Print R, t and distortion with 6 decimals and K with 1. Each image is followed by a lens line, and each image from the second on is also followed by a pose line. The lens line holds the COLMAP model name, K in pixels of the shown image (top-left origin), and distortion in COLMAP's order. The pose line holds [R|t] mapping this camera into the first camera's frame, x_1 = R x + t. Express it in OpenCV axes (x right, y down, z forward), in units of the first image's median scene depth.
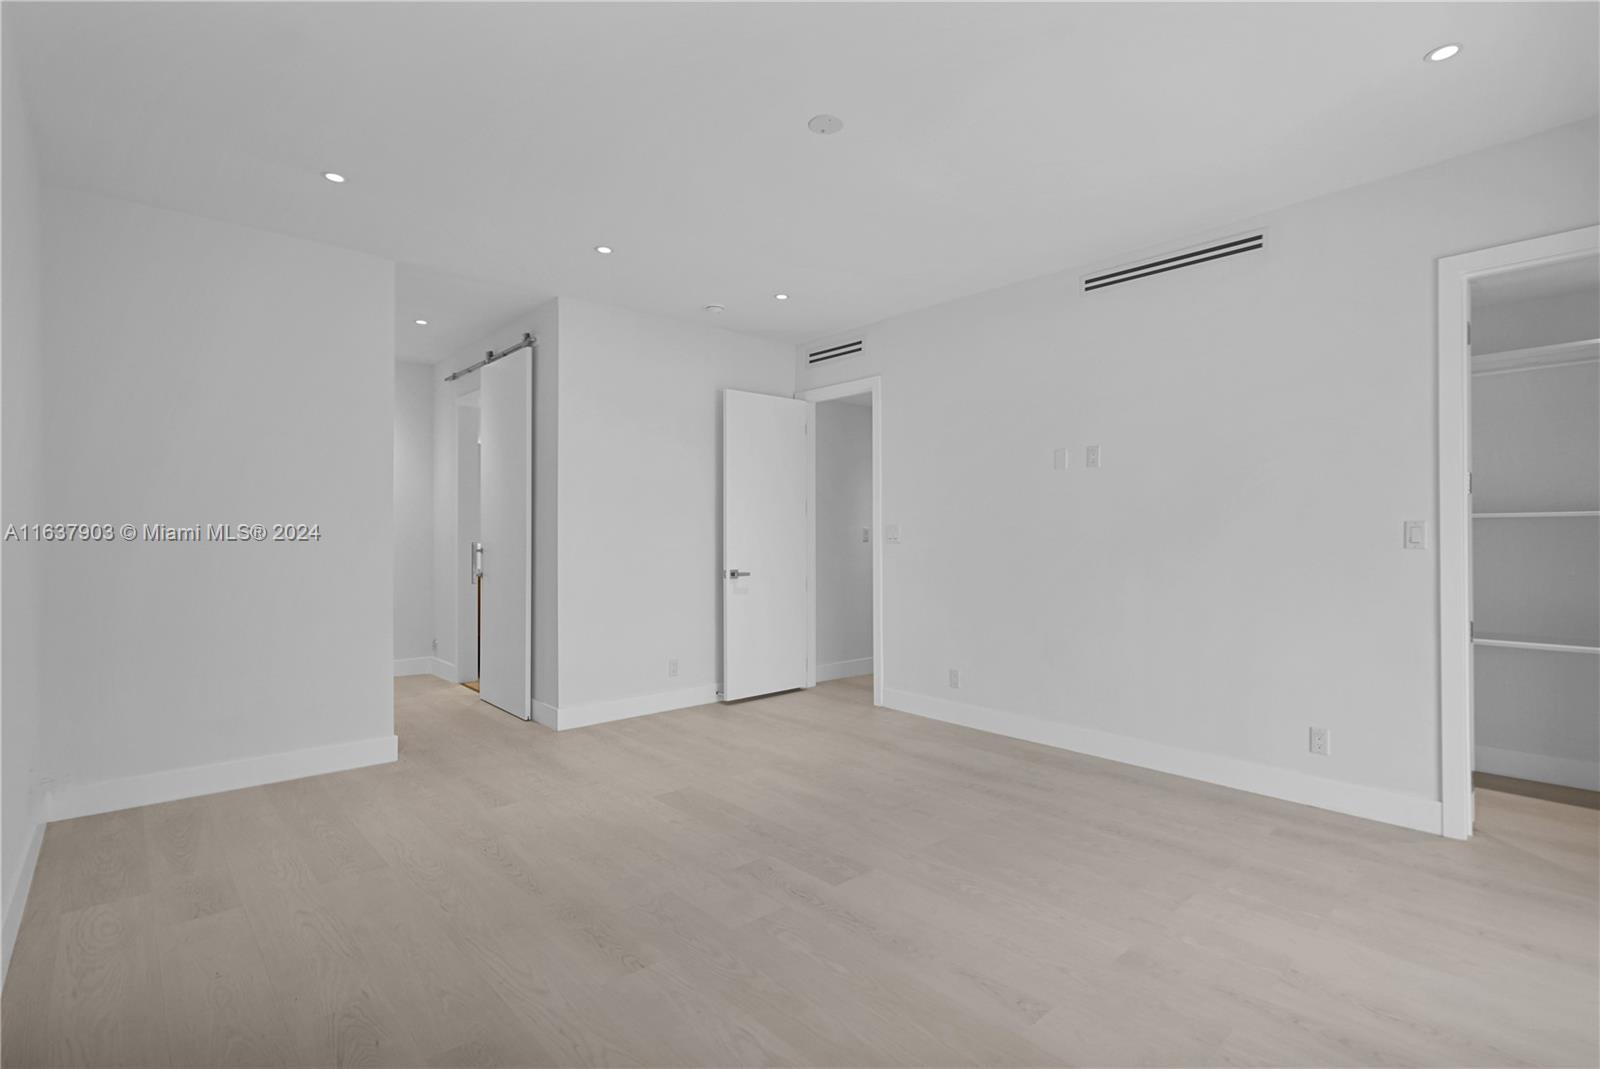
lens RADIAL K [[745.5, 0, 800.0], [0, 745.5, 534.5], [0, 0, 1]] dist [0.001579, 0.000187]
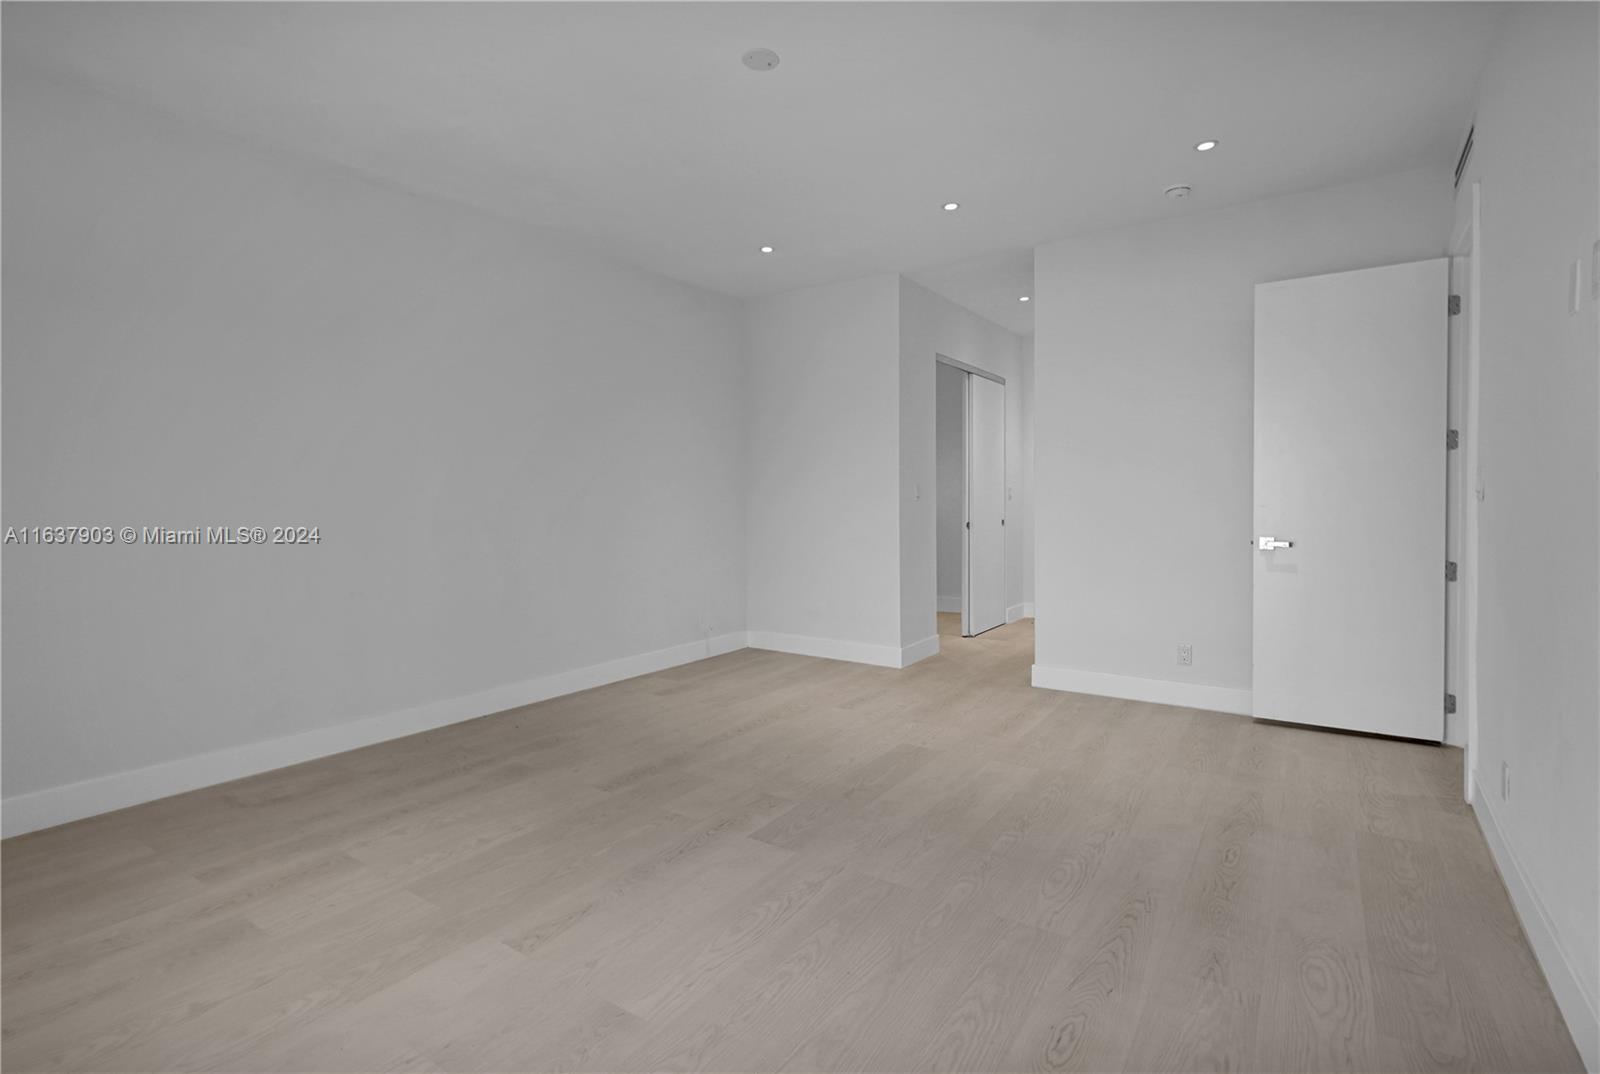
lens RADIAL K [[755.6, 0, 799.8], [0, 755.6, 501.2], [0, 0, 1]] dist [-0.002997, -0.000309]
pose [[0.271154, 0.014433, -0.962428, 0.774630], [-0.005400, 0.999895, 0.013473, 0.007551], [0.962521, 0.001544, 0.271203, 0.596665]]
